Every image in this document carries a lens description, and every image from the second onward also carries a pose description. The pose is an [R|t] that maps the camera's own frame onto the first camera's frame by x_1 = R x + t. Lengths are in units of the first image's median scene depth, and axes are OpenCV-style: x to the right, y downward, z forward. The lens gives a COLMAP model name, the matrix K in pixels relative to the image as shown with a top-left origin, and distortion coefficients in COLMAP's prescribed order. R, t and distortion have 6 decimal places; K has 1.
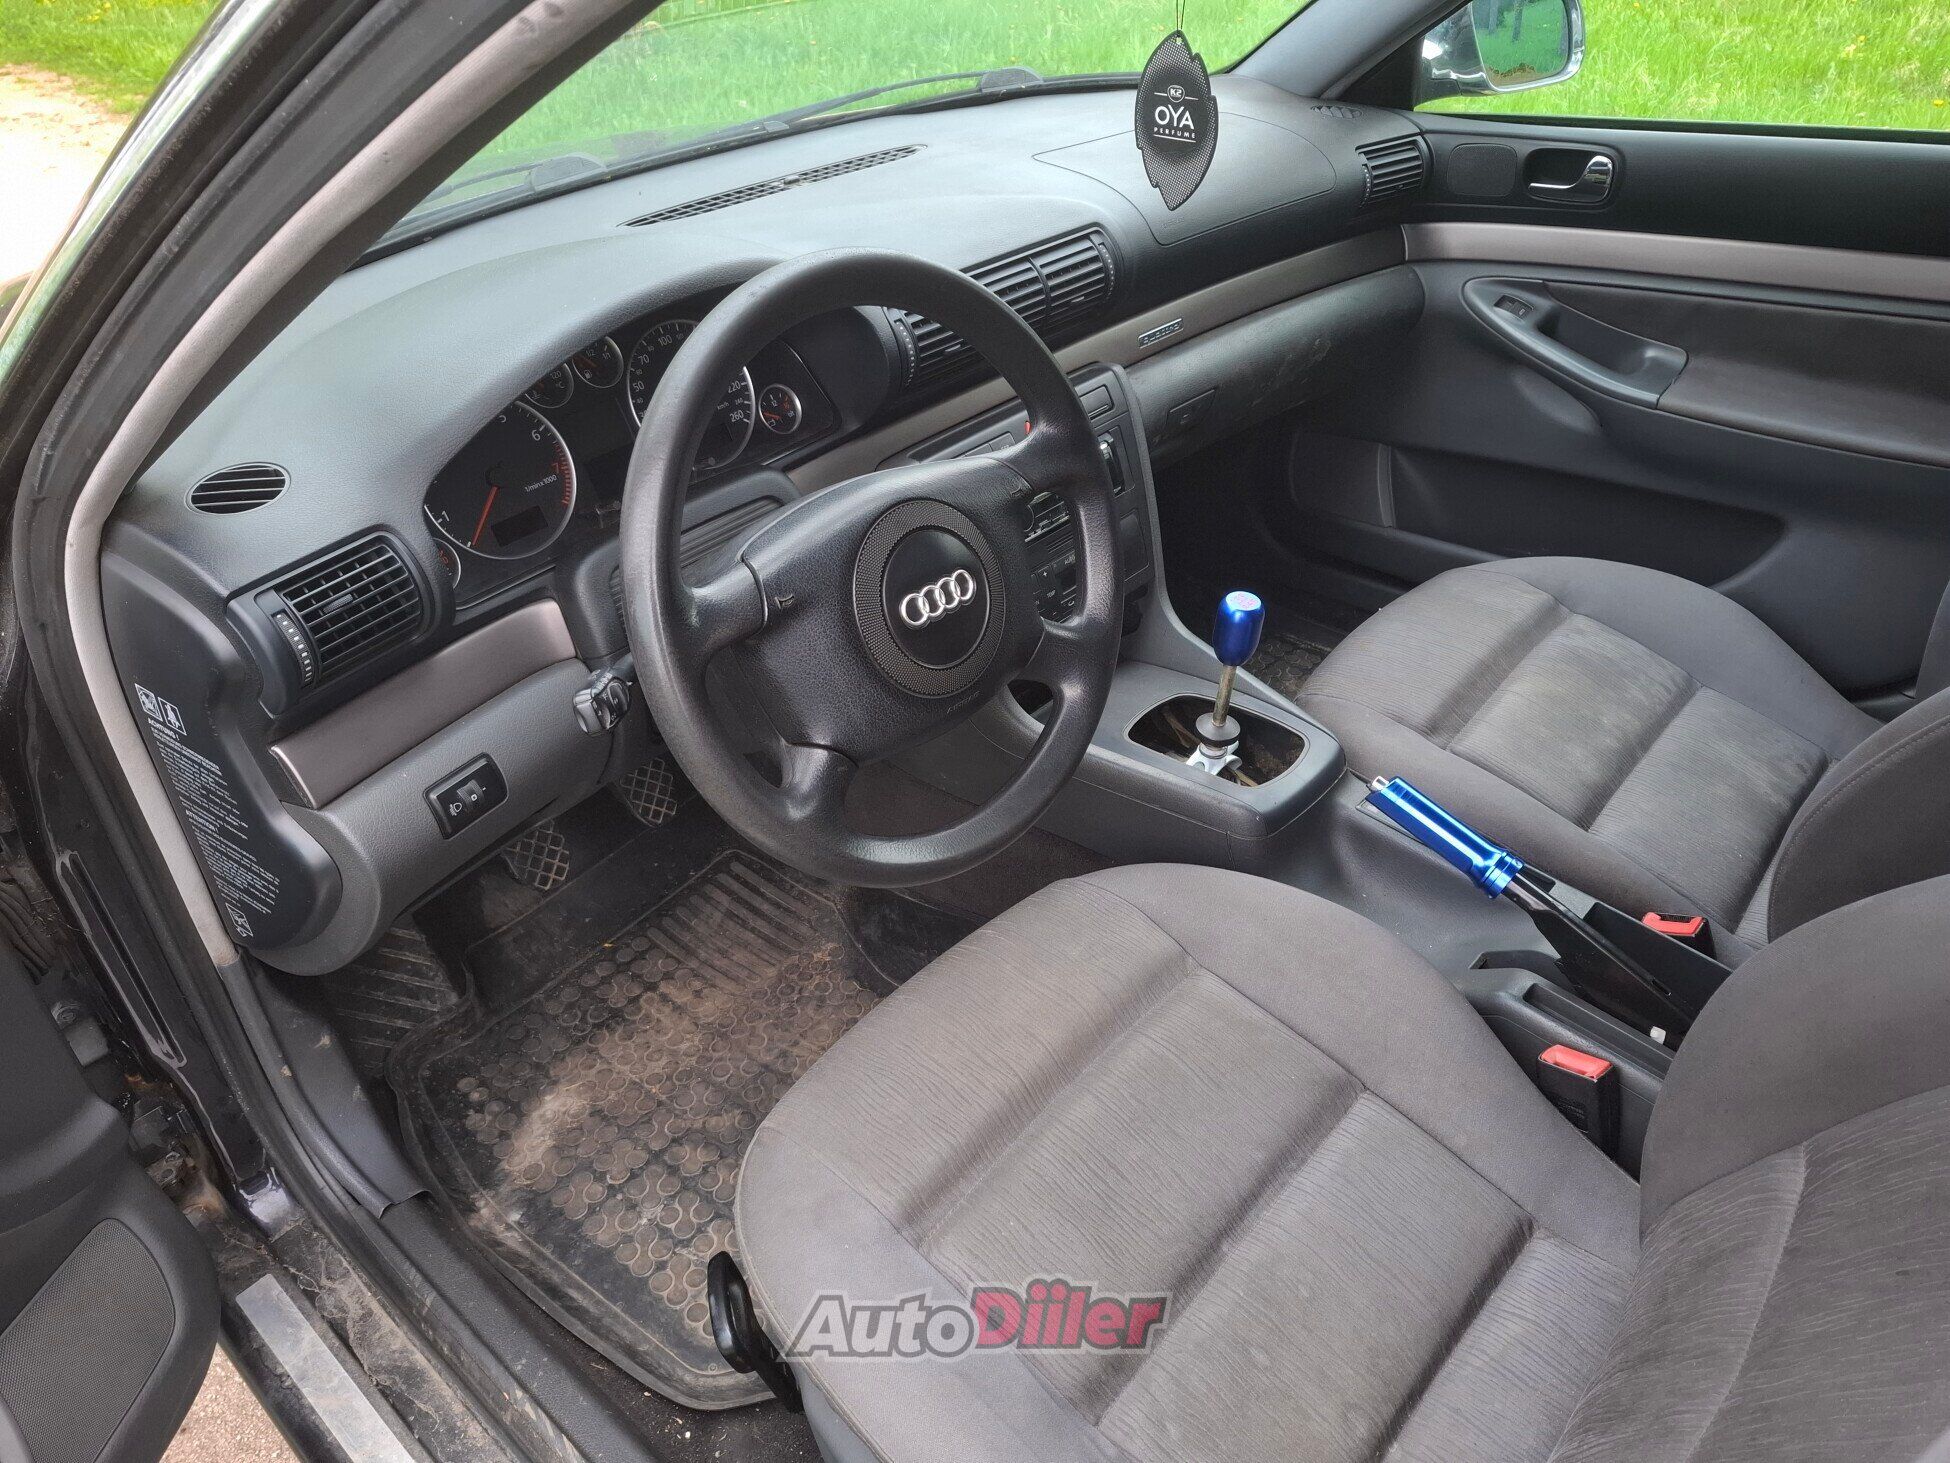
lens RADIAL K [[1392.5, 0, 975.0], [0, 1392.5, 731.5], [0, 0, 1]] dist [-0.001773, -0.009144]
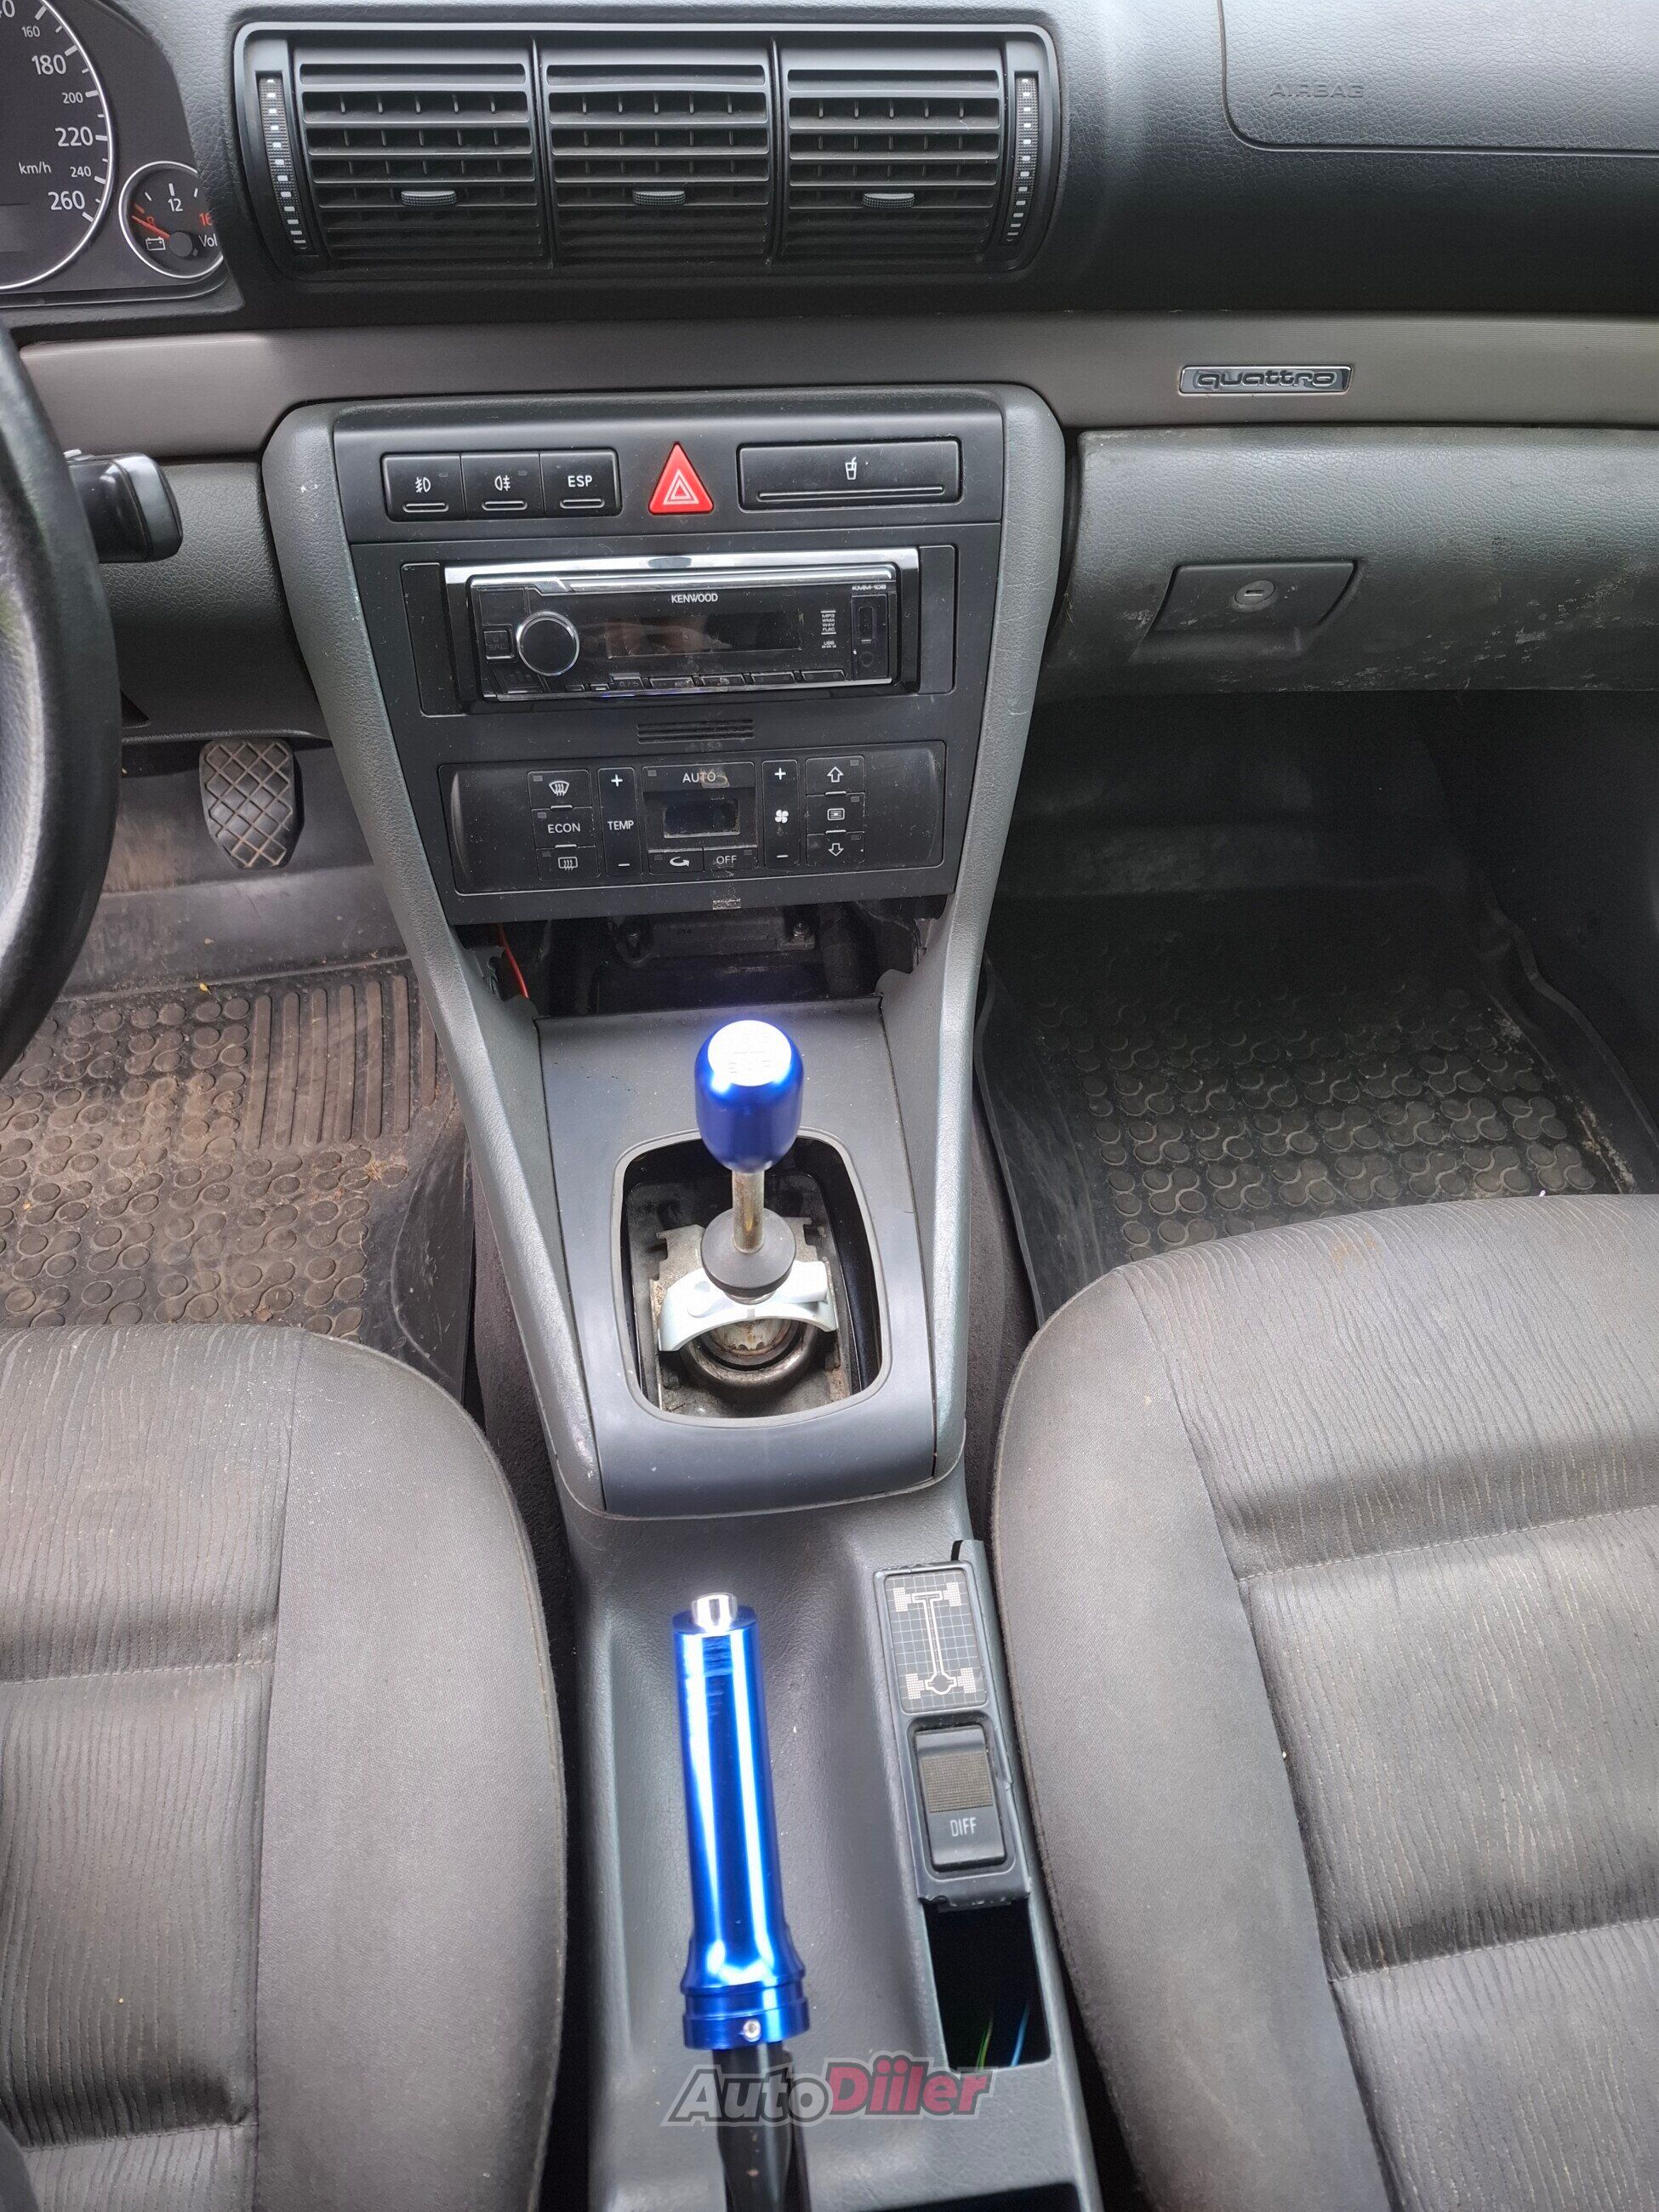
lens RADIAL K [[1579.5, 0, 829.5], [0, 1579.5, 1106.0], [0, 0, 1]] dist [-0.001773, -0.009144]
pose [[0.754191, 0.528719, -0.389425, 0.389690], [-0.421640, 0.844557, 0.330066, -0.236382], [0.503403, -0.084736, 0.859887, 0.586947]]
